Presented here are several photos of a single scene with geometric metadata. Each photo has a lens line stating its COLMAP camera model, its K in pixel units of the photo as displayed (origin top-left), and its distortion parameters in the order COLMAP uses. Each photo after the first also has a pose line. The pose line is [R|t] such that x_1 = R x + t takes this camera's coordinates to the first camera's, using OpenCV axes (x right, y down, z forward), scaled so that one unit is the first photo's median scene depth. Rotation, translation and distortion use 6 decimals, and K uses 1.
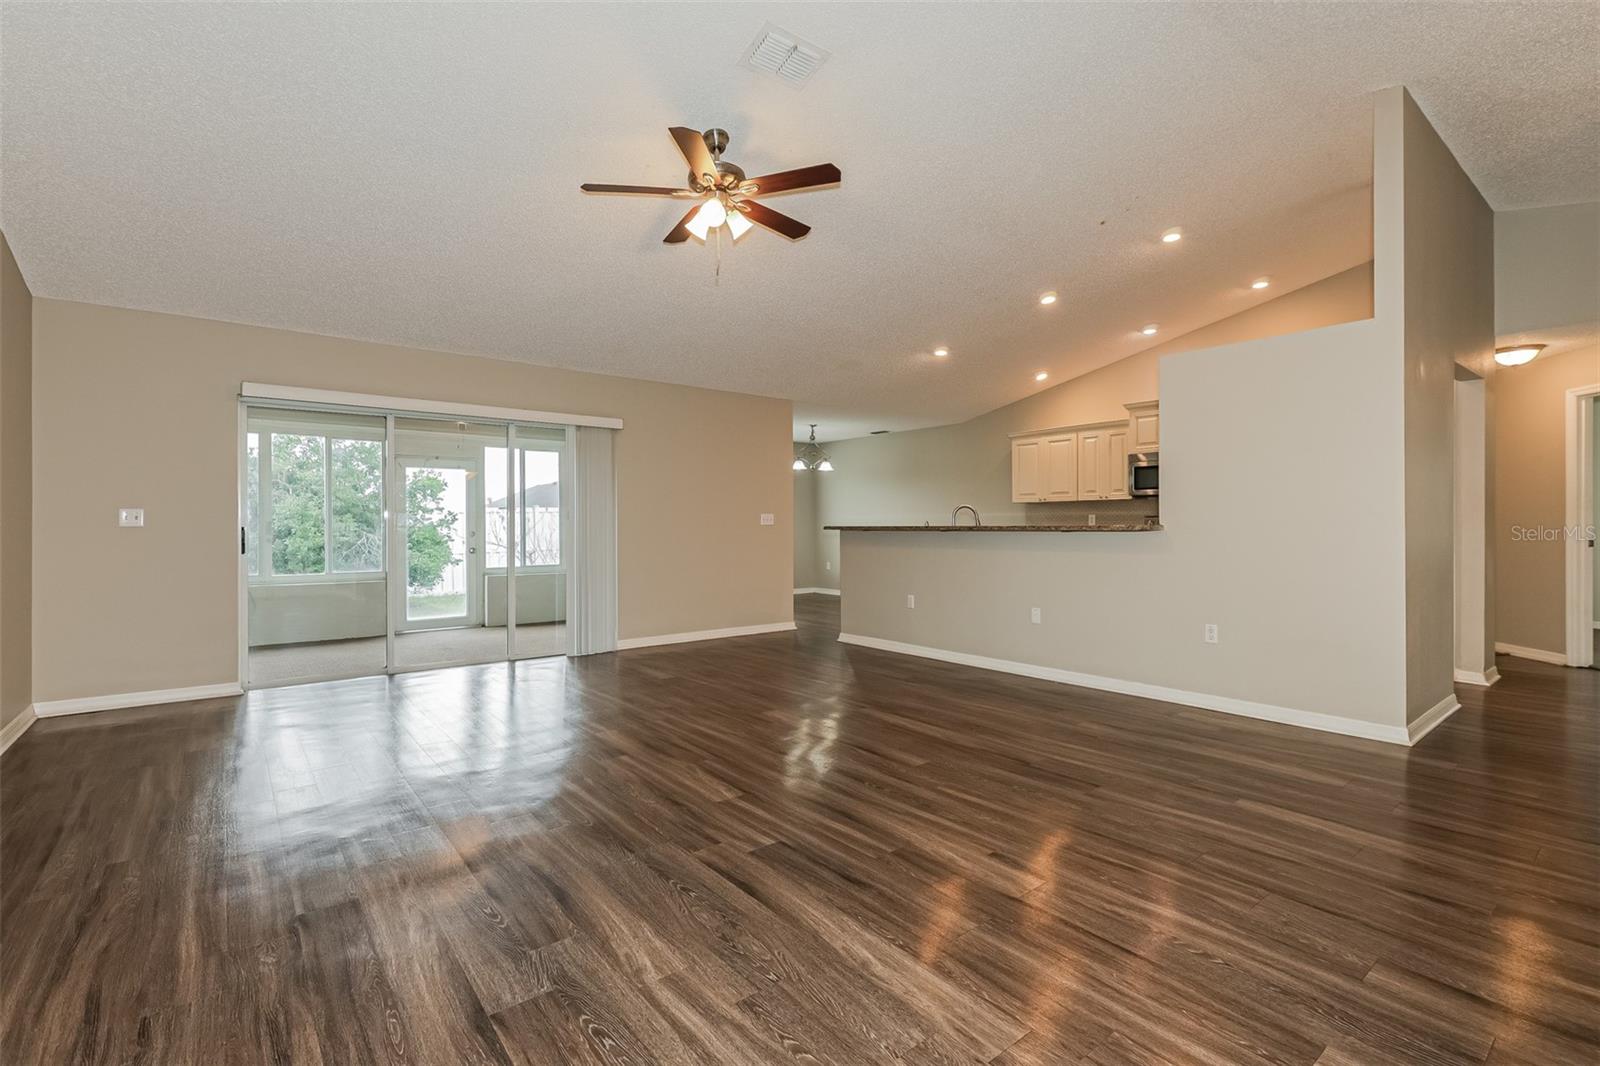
lens RADIAL K [[719.0, 0, 796.7], [0, 719.0, 529.1], [0, 0, 1]] dist [0.000354, -0.000050]
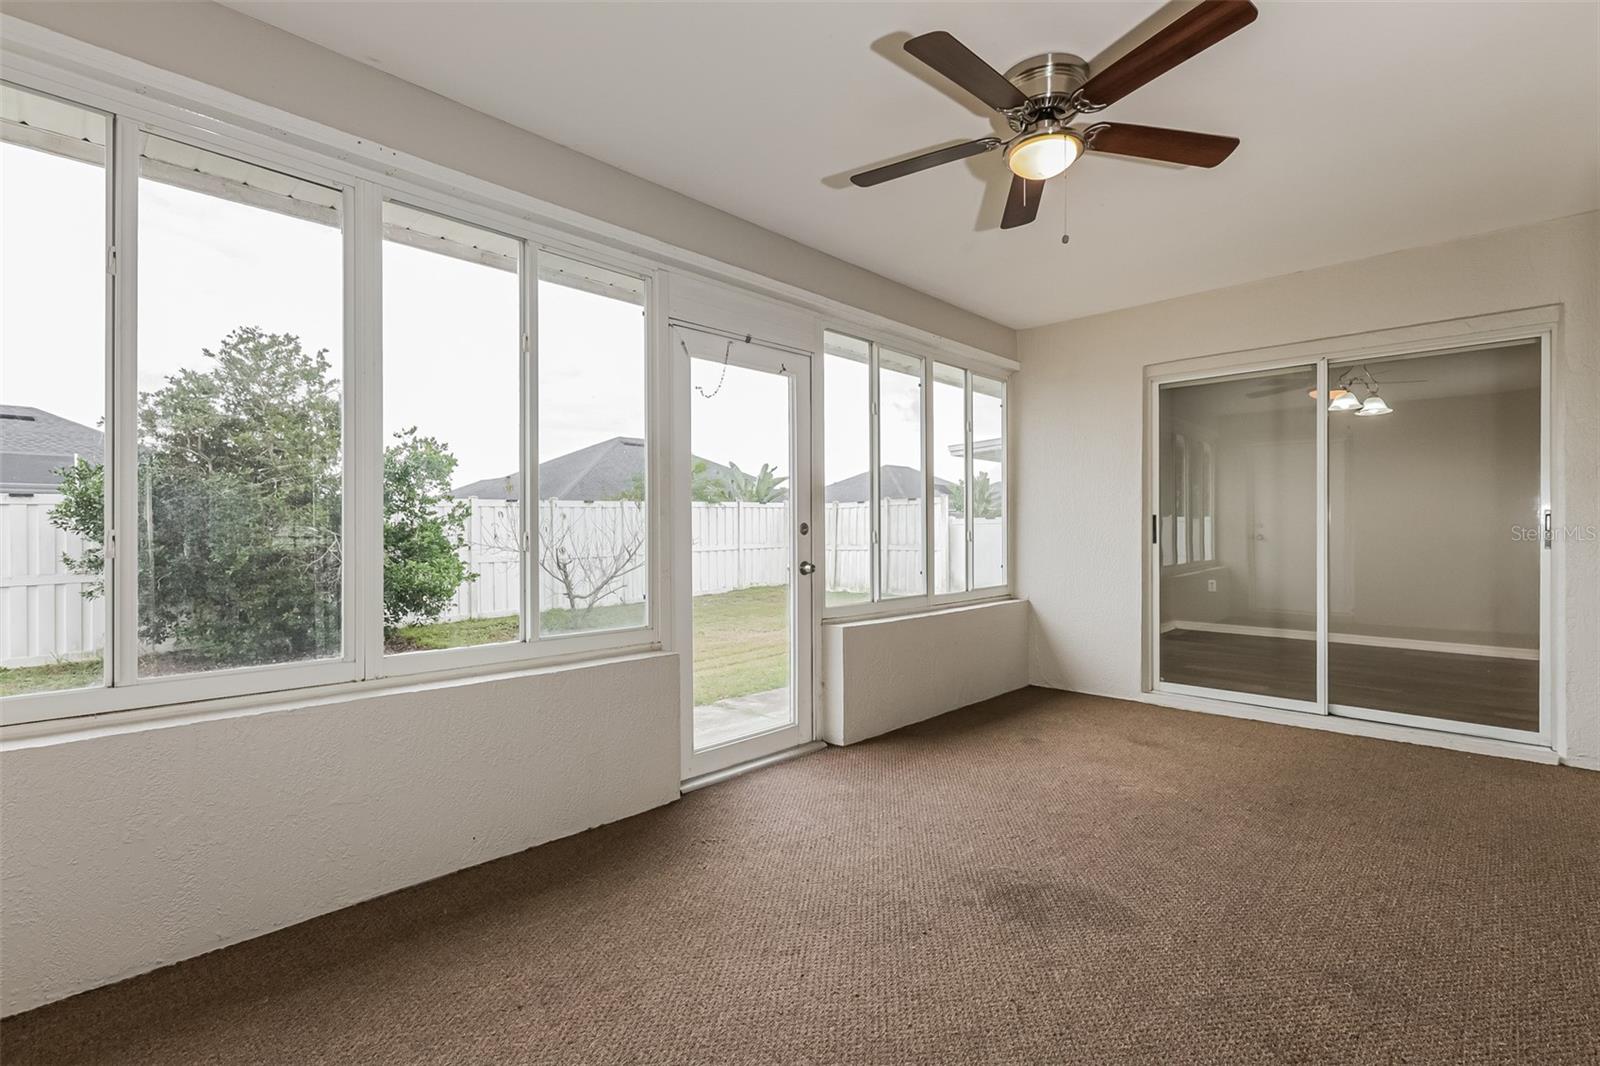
lens RADIAL K [[719.0, 0, 804.2], [0, 719.0, 533.6], [0, 0, 1]] dist [0.000354, -0.000050]
pose [[0.991414, 0.003102, 0.130725, -0.254081], [-0.003017, 0.999995, -0.000850, 0.004787], [-0.130727, 0.000449, 0.991418, 0.289306]]
